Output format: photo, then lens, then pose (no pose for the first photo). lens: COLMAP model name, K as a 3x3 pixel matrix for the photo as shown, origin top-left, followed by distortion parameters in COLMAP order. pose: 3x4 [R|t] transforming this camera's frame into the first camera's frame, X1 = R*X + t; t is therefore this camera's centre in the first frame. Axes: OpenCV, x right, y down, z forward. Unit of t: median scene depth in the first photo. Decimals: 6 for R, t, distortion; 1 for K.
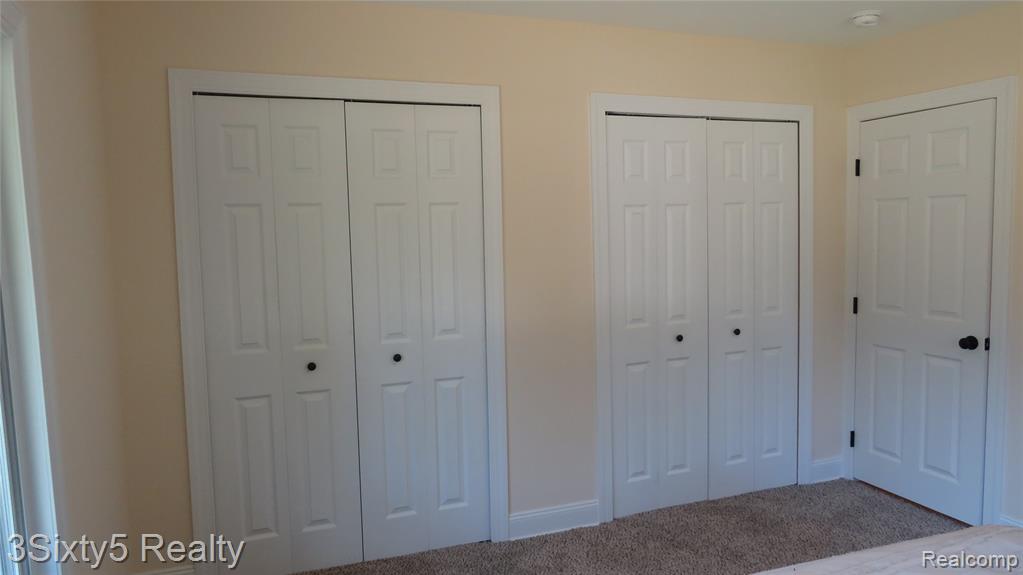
lens RADIAL K [[725.7, 0, 512.6], [0, 725.7, 285.4], [0, 0, 1]] dist [-0.029732, 0.010656]
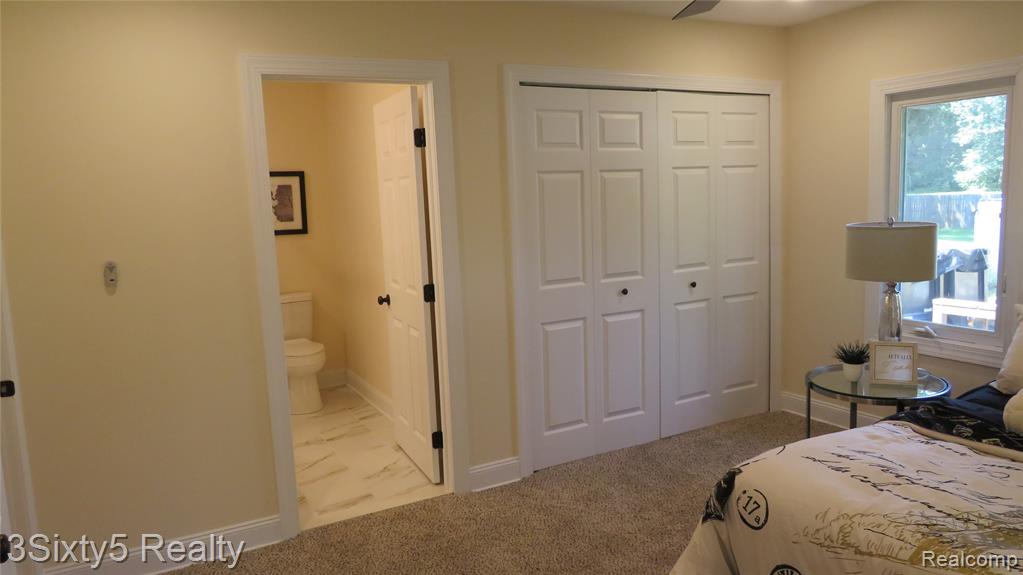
lens RADIAL K [[725.7, 0, 507.4], [0, 725.7, 291.3], [0, 0, 1]] dist [-0.029732, 0.010656]
pose [[0.987707, -0.039925, 0.151134, -0.360350], [0.032169, 0.998054, 0.053419, 0.015685], [-0.152973, -0.047901, 0.987069, -0.146323]]
